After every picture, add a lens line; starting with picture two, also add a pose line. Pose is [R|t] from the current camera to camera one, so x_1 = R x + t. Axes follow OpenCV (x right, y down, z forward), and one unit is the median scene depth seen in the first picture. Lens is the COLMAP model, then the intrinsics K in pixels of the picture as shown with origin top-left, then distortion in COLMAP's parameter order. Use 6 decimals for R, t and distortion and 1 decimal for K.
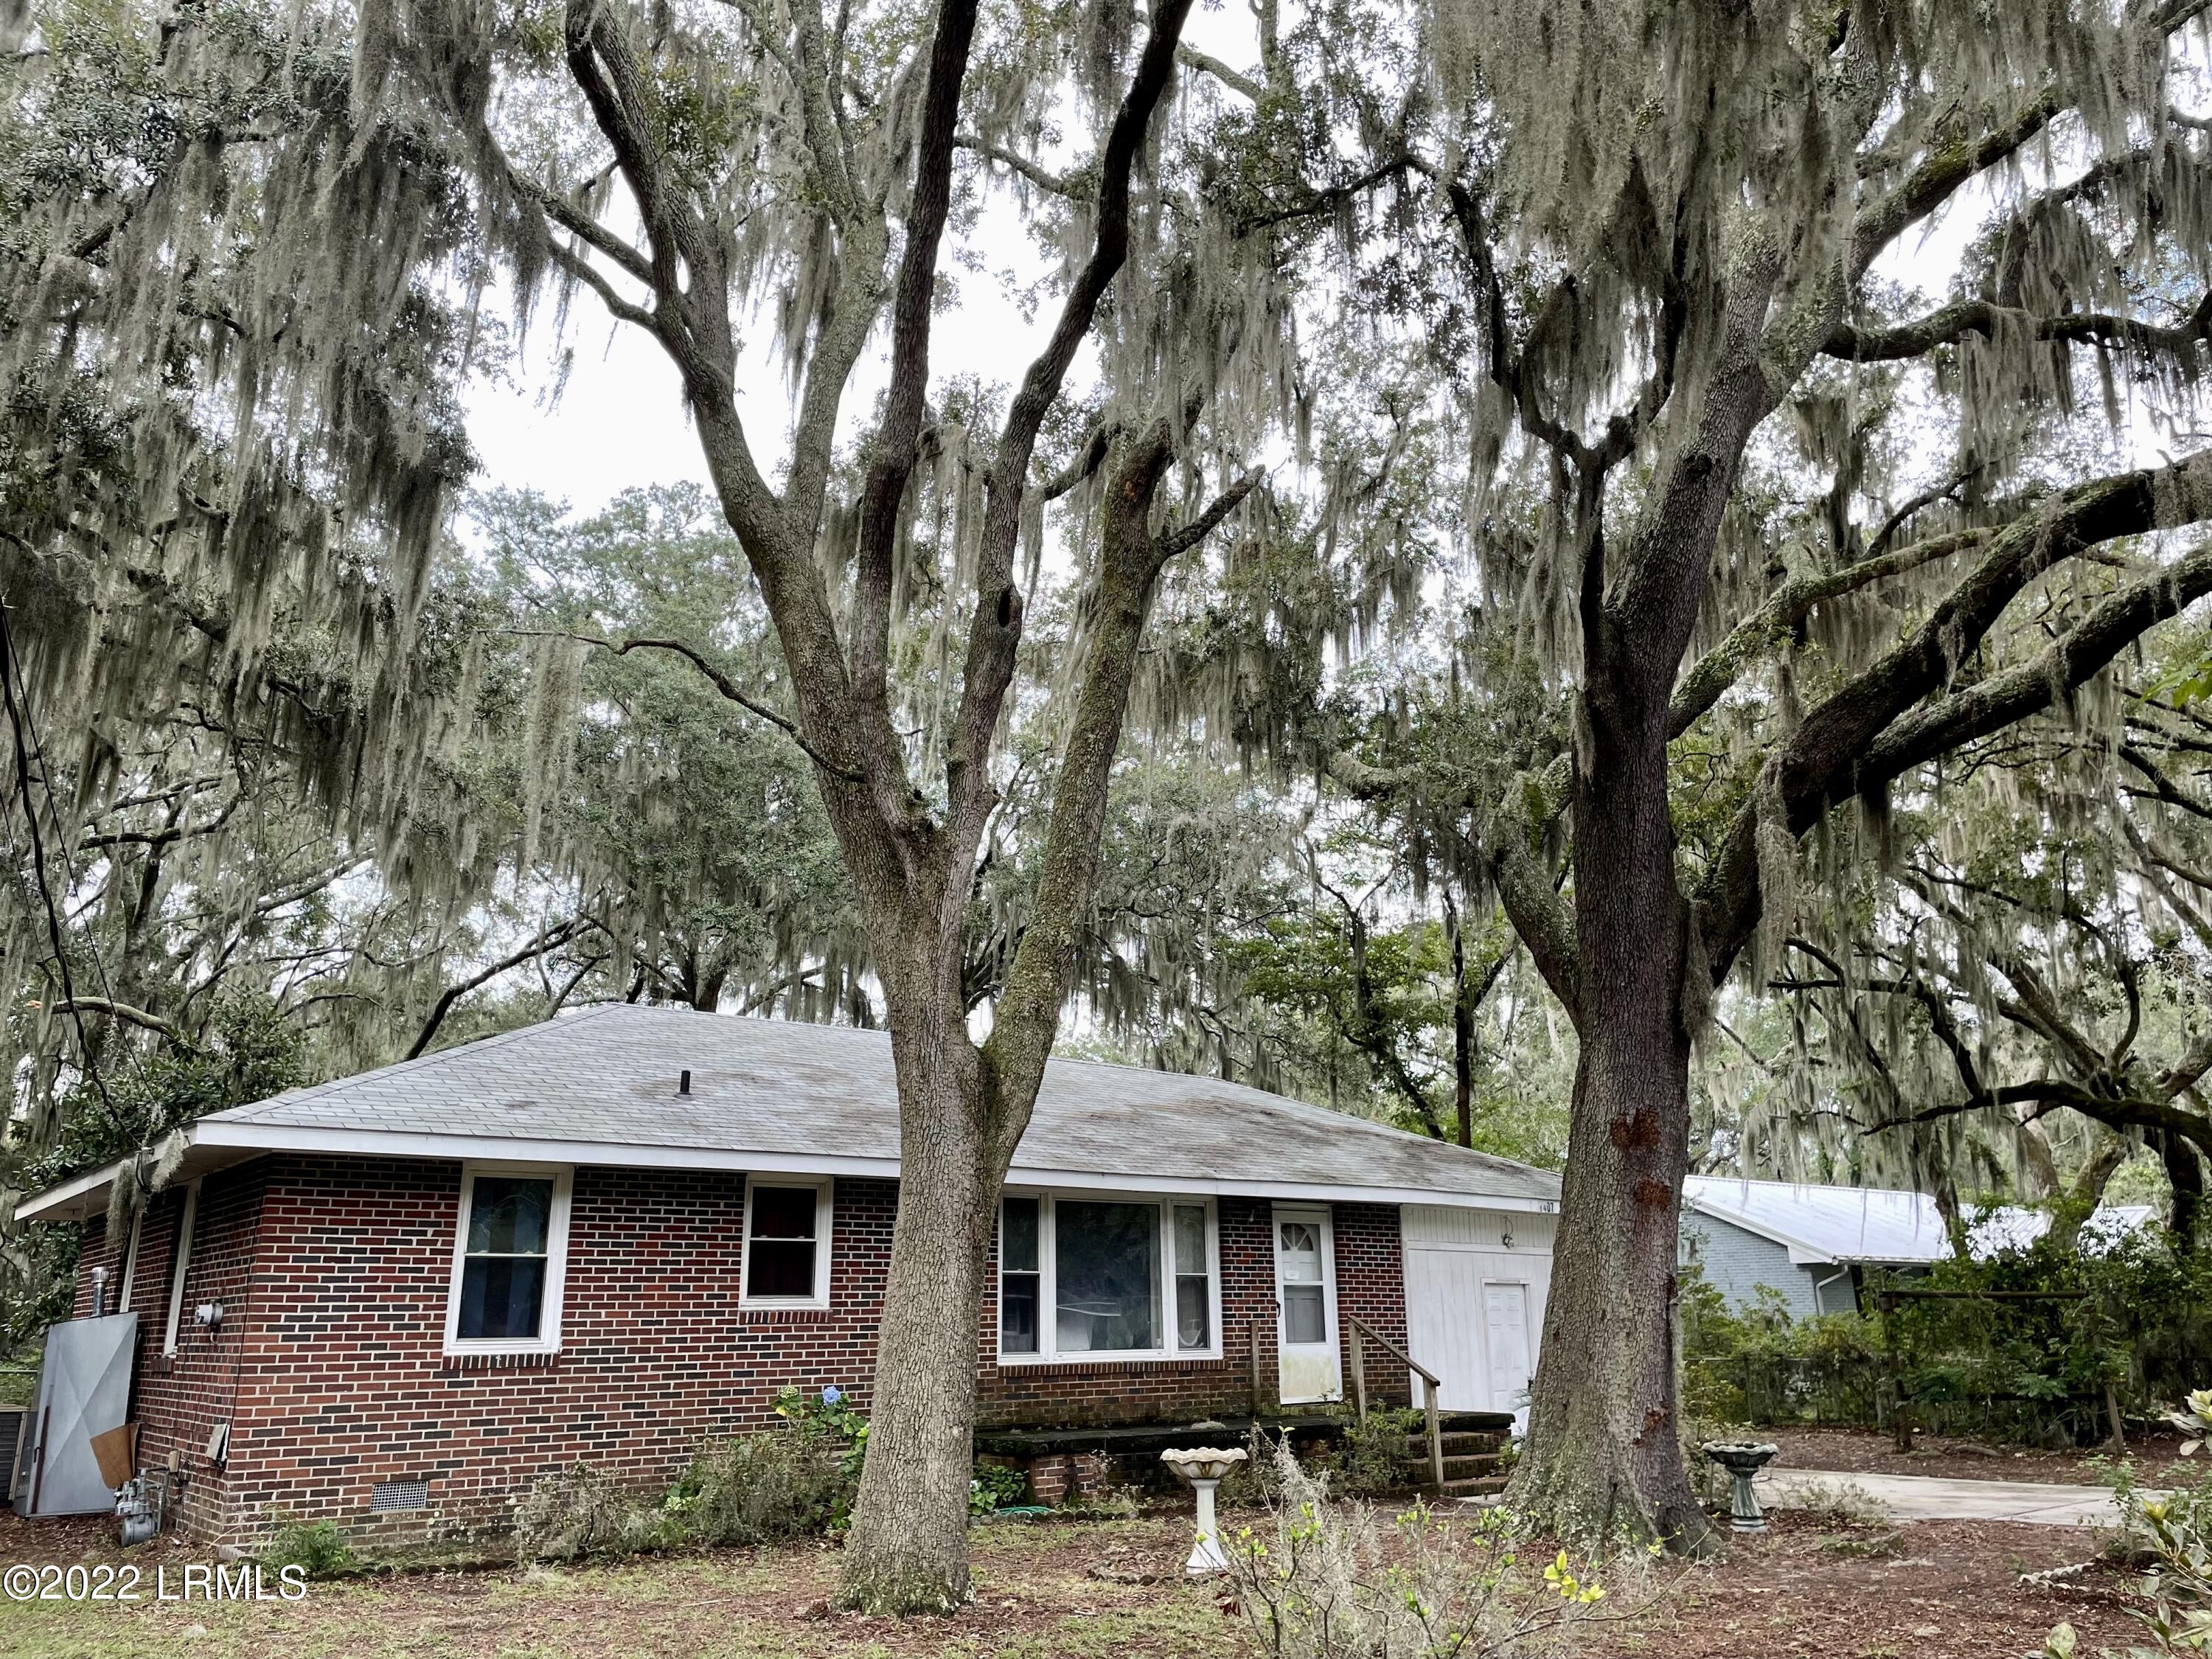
lens RADIAL K [[1665.5, 0, 1106.0], [0, 1665.5, 829.5], [0, 0, 1]] dist [0.003609, 0.000582]
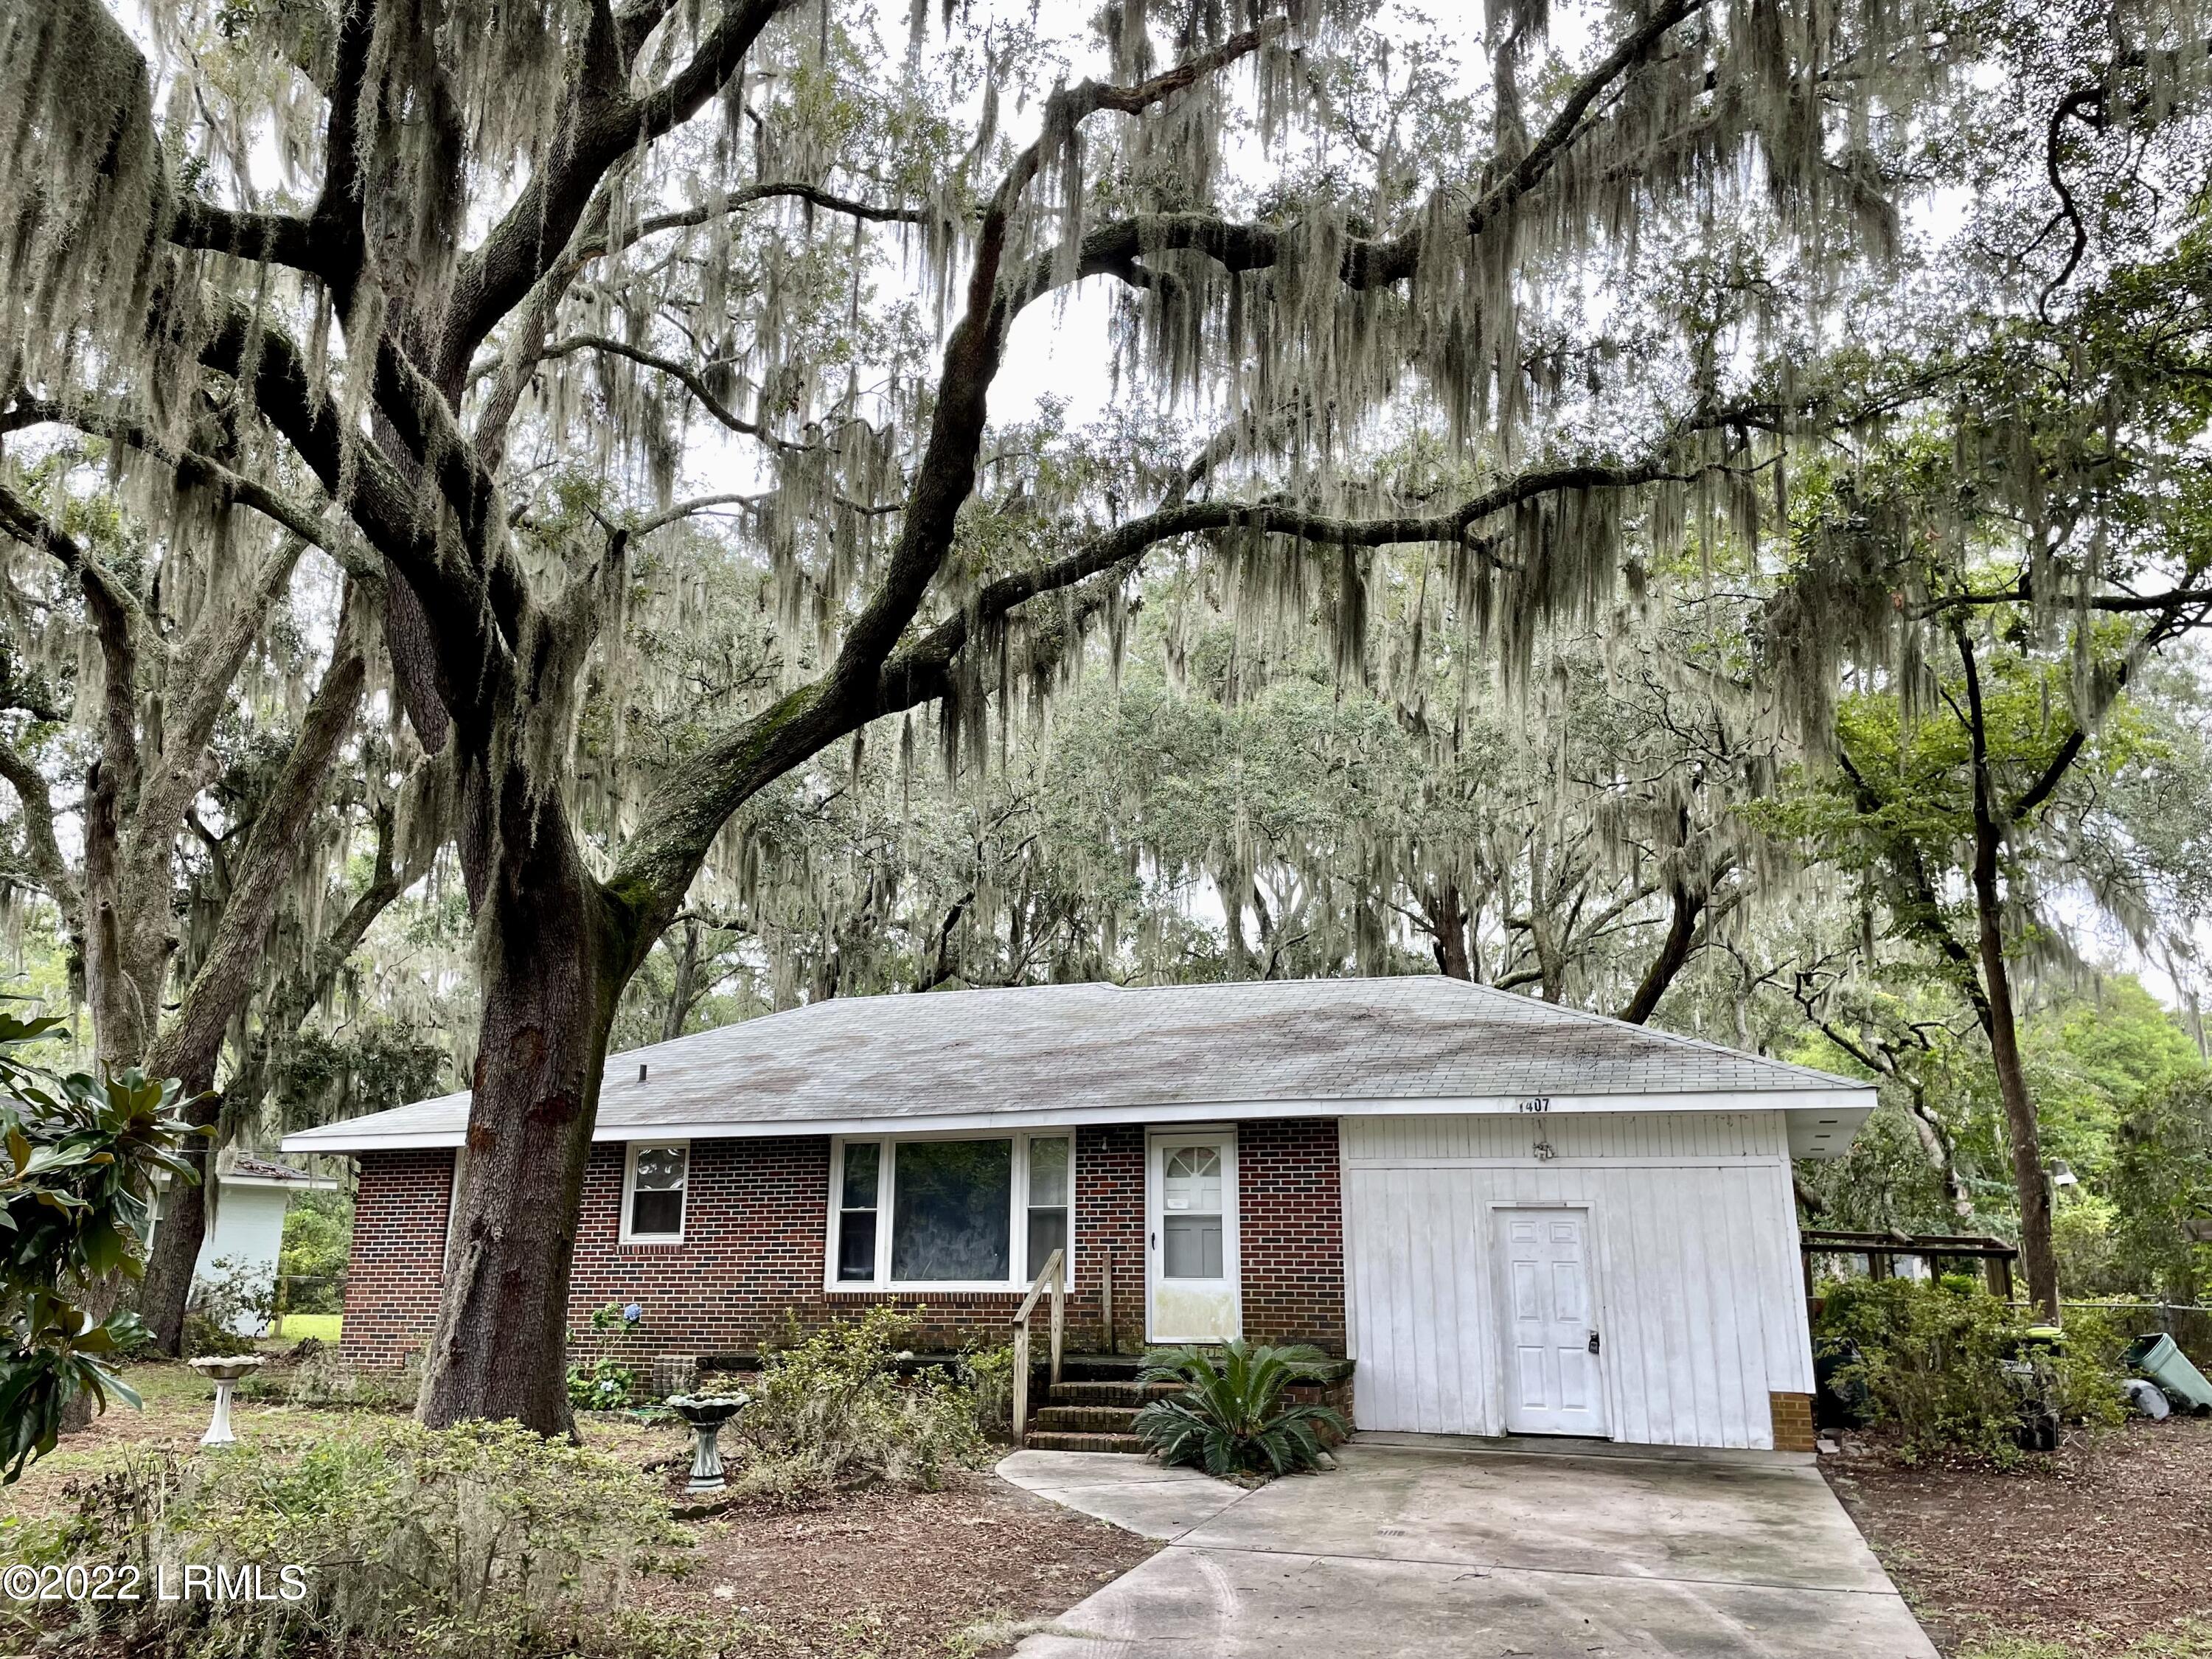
lens RADIAL K [[1665.5, 0, 1106.0], [0, 1665.5, 829.5], [0, 0, 1]] dist [0.003609, 0.000582]
pose [[0.544133, -0.208113, -0.812778, 0.907717], [0.233546, 0.968030, -0.091513, 0.147254], [0.805839, -0.140026, 0.575340, 0.485912]]
